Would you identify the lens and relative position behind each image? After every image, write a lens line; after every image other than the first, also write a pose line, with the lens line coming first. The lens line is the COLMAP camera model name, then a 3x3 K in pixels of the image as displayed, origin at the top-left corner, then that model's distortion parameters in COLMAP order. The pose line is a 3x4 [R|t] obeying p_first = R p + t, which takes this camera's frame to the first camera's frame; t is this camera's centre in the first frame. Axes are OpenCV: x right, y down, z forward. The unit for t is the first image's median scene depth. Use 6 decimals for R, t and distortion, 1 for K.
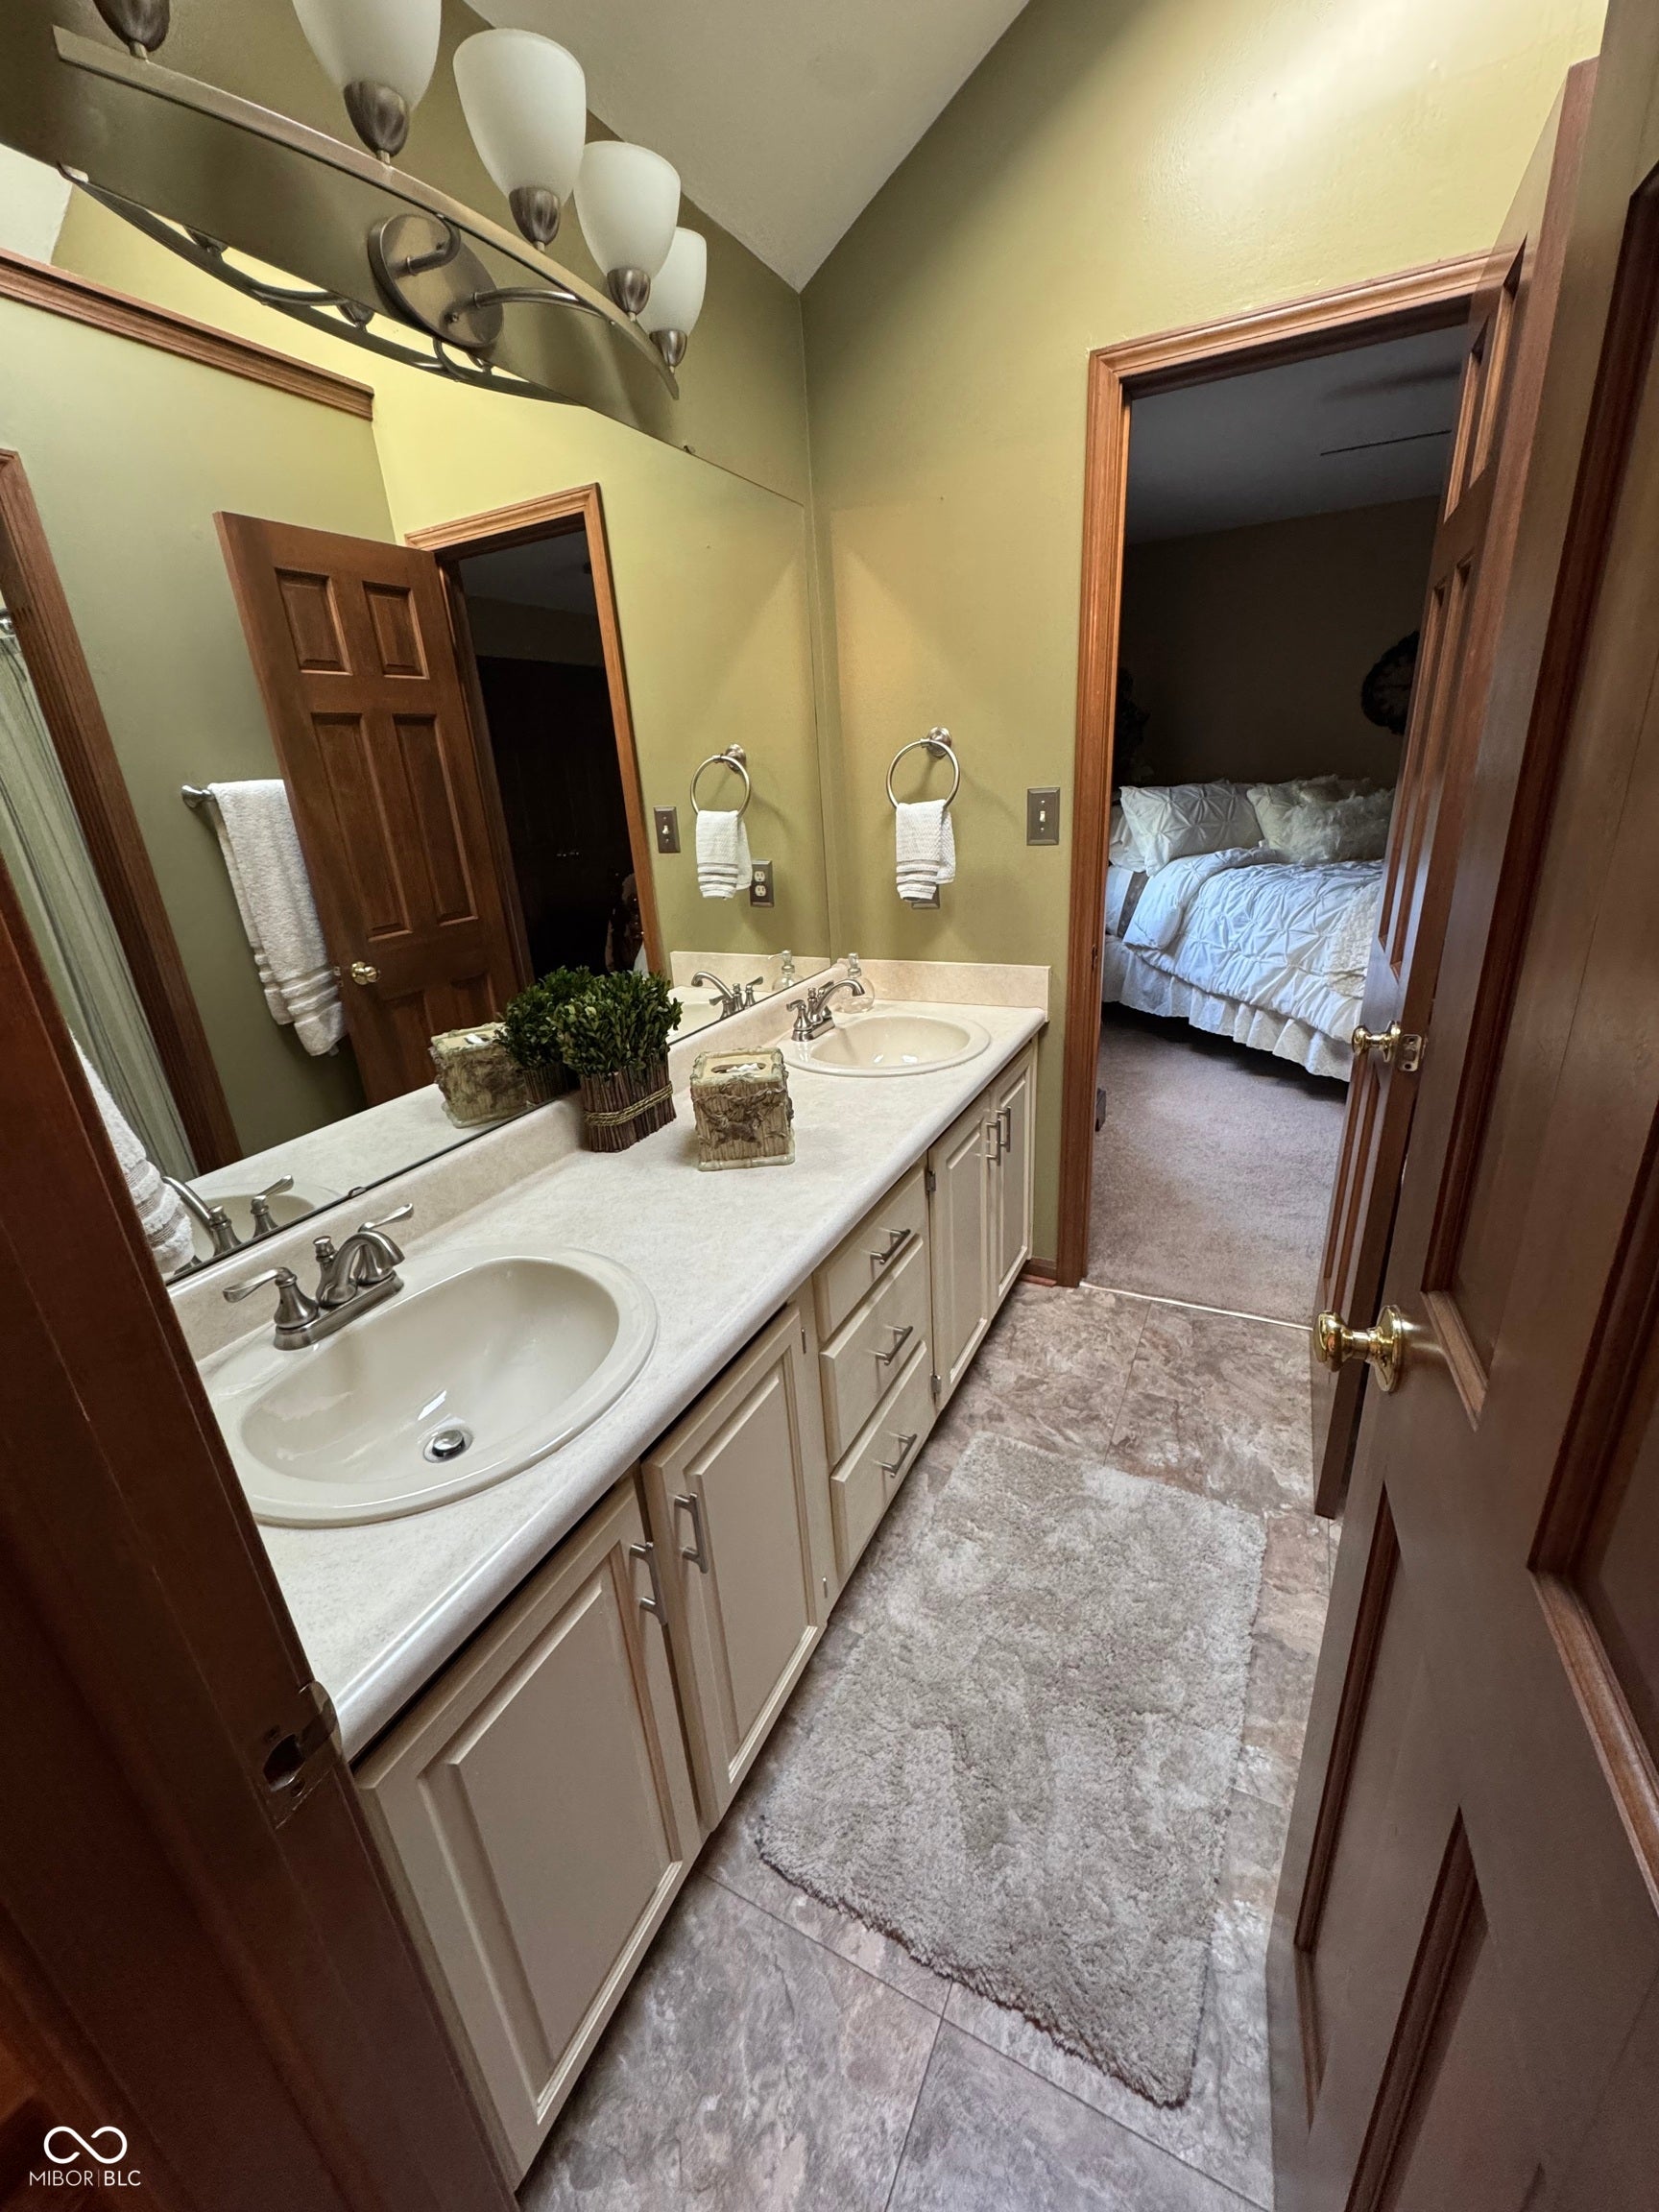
lens RADIAL K [[885.8, 0, 828.9], [0, 885.8, 1101.1], [0, 0, 1]] dist [0.001295, 0.000742]
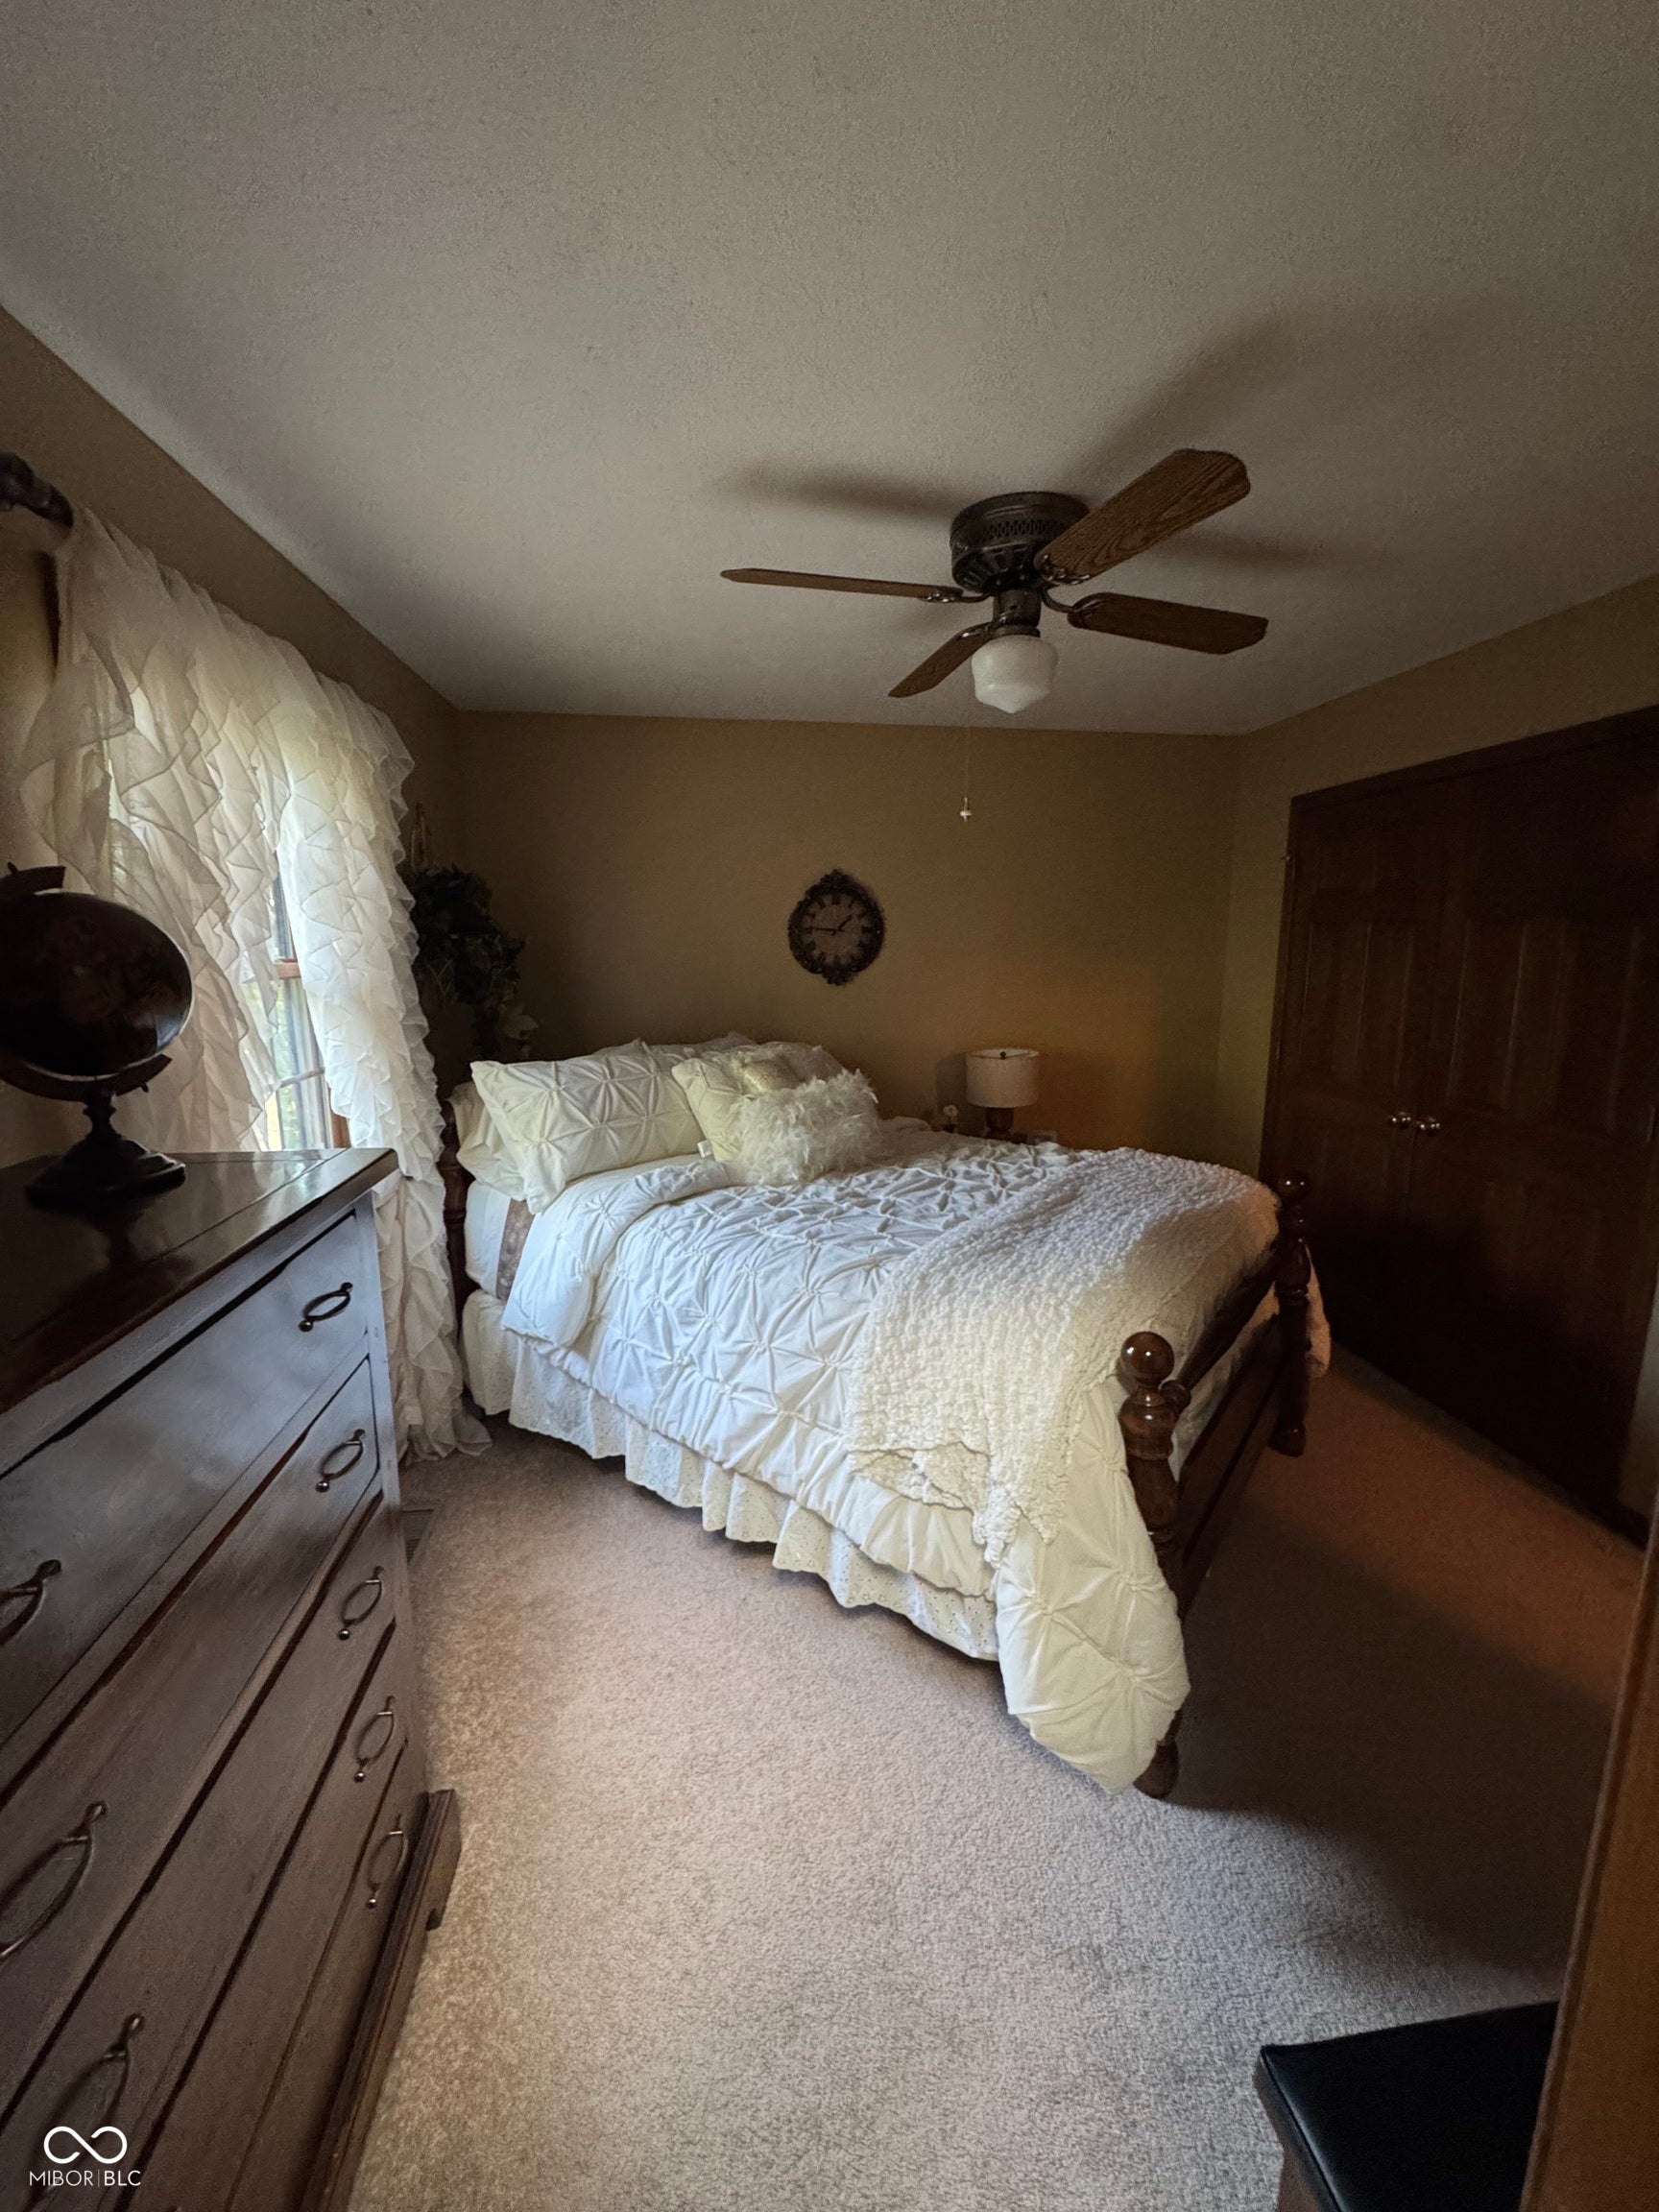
lens RADIAL K [[885.8, 0, 826.3], [0, 885.8, 1105.5], [0, 0, 1]] dist [0.001295, 0.000742]
pose [[0.830952, -0.038944, 0.554980, 0.214877], [0.146619, 0.977612, -0.150926, -0.221710], [-0.536677, 0.206783, 0.818058, 0.434558]]
